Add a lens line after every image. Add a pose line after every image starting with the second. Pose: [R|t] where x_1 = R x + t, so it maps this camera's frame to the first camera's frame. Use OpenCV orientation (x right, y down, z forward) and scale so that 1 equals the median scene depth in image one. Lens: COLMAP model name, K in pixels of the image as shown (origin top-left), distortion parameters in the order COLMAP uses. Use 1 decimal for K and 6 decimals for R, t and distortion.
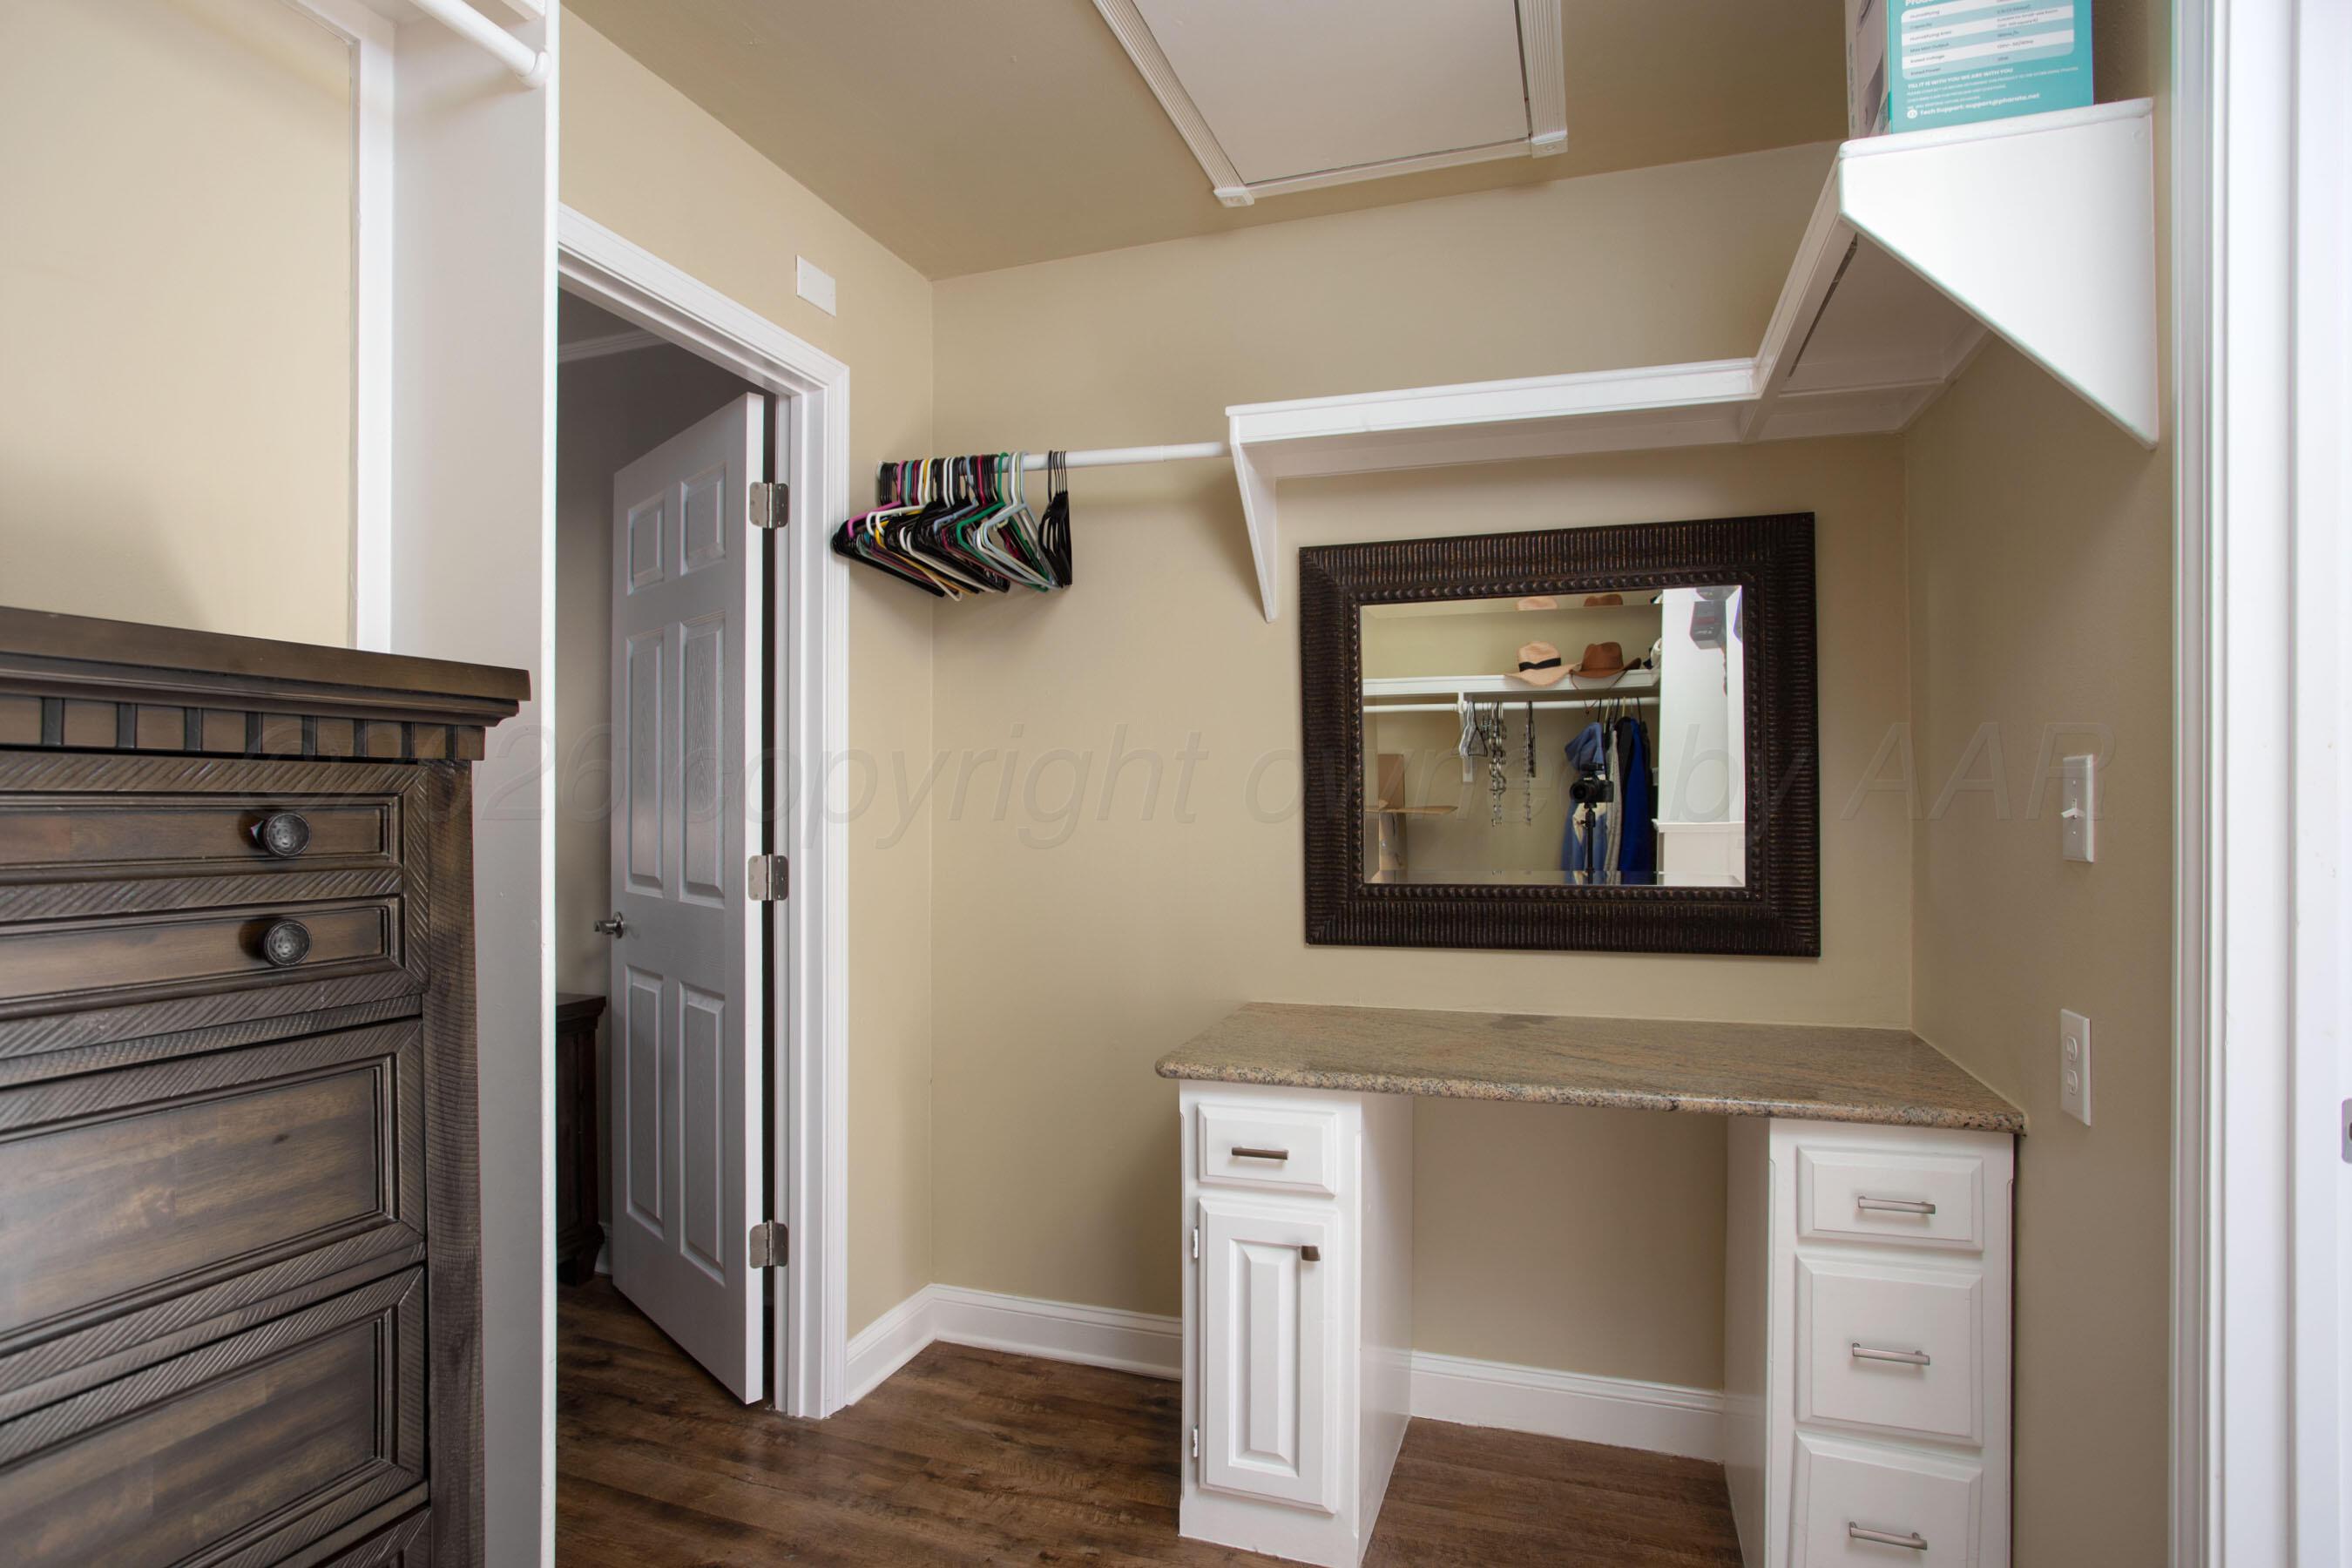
lens RADIAL K [[1160.6, 0, 1183.7], [0, 1160.6, 794.0], [0, 0, 1]] dist [-0.023216, 0.007610]
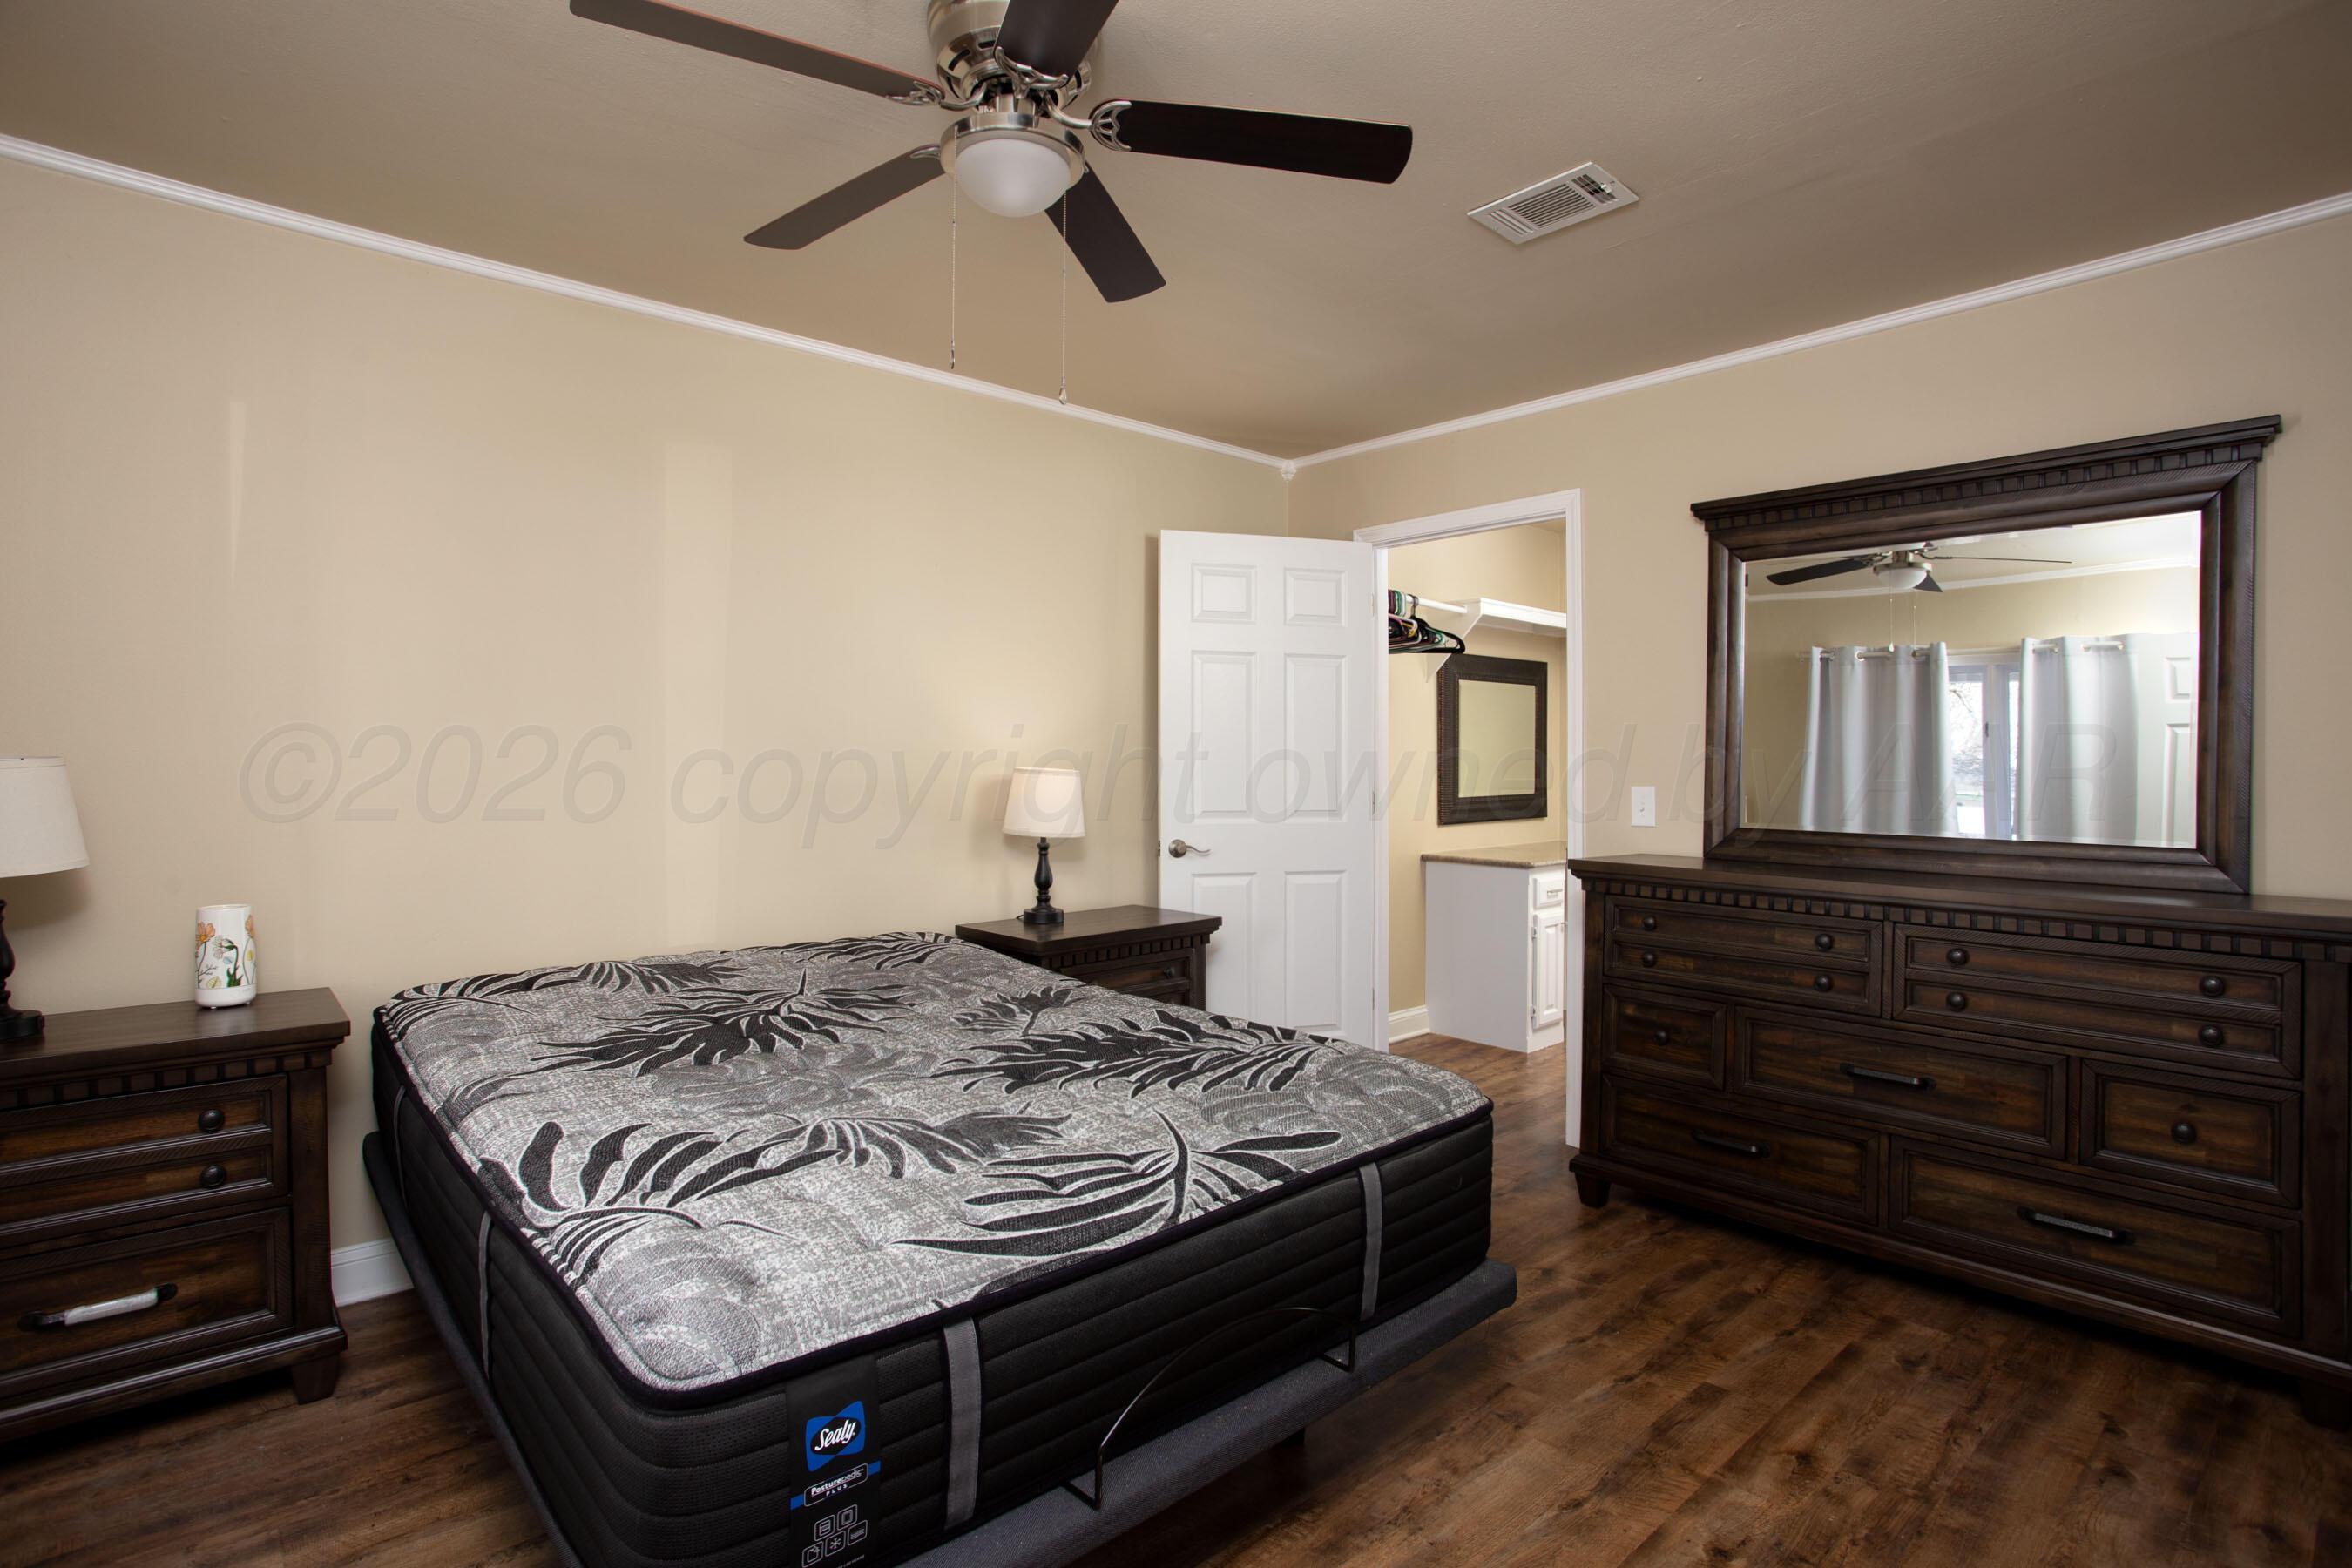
lens RADIAL K [[1160.6, 0, 1177.4], [0, 1160.6, 779.8], [0, 0, 1]] dist [-0.023216, 0.007610]
pose [[0.494723, -0.017303, 0.868878, -2.180087], [-0.004315, 0.999741, 0.022366, -0.009423], [-0.869040, -0.014814, 0.494520, 0.335870]]
